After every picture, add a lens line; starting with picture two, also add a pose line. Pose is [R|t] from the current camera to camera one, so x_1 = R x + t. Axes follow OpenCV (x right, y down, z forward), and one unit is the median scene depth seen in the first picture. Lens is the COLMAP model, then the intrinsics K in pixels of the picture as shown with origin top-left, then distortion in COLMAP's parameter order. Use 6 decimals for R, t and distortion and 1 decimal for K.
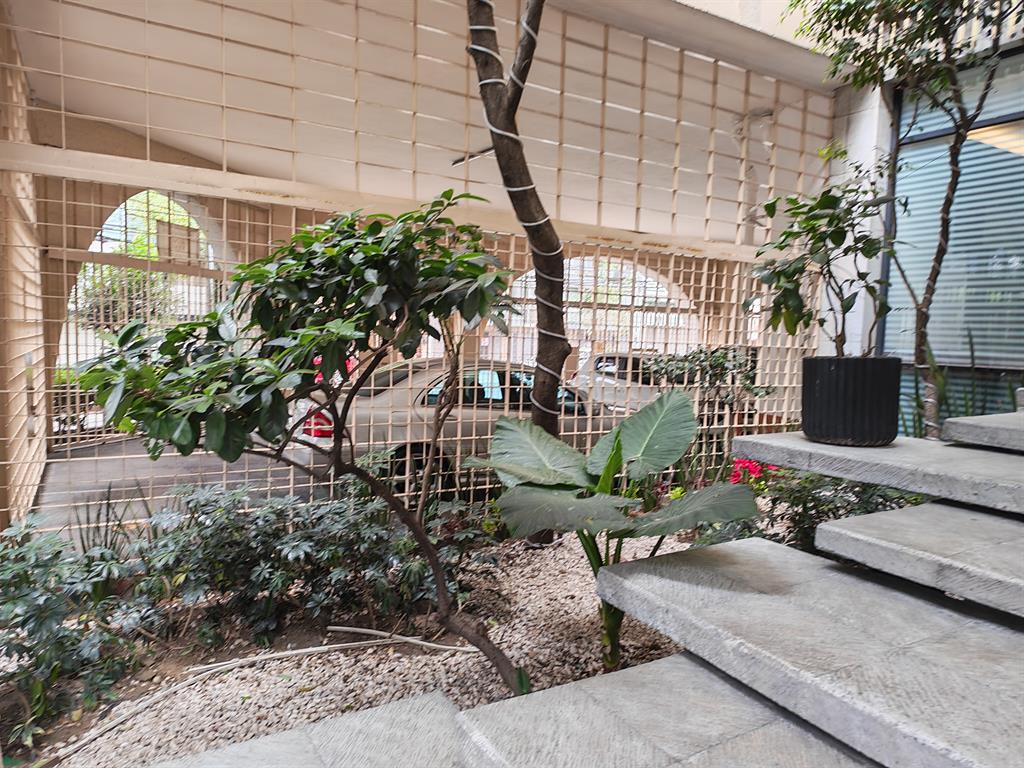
lens RADIAL K [[700.5, 0, 497.7], [0, 700.5, 402.9], [0, 0, 1]] dist [0.008080, -0.003719]
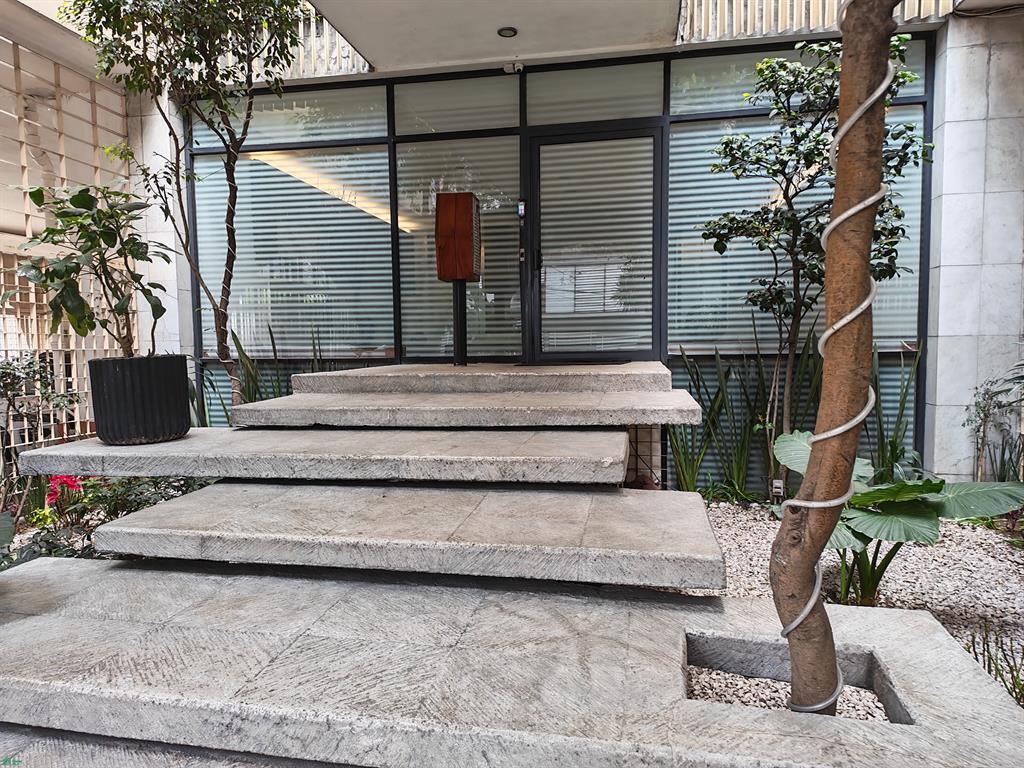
lens RADIAL K [[700.5, 0, 497.7], [0, 700.5, 402.9], [0, 0, 1]] dist [0.008080, -0.003719]
pose [[0.649934, -0.106422, 0.752503, 0.046509], [0.106351, 0.993140, 0.048599, 0.004668], [-0.752513, 0.048443, 0.656794, -0.041383]]
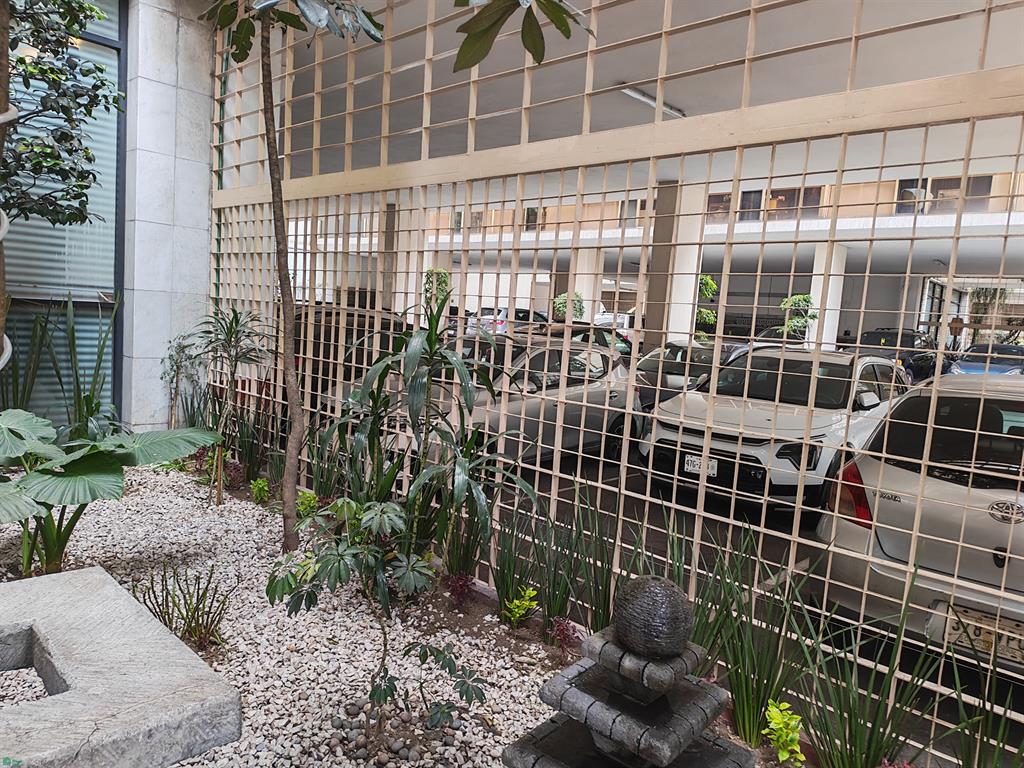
lens RADIAL K [[700.5, 0, 497.7], [0, 700.5, 402.9], [0, 0, 1]] dist [0.008080, -0.003719]
pose [[-0.273159, -0.170148, 0.946802, 0.075869], [0.011237, 0.983602, 0.180003, 0.008864], [-0.961903, 0.059809, -0.266767, -0.076529]]
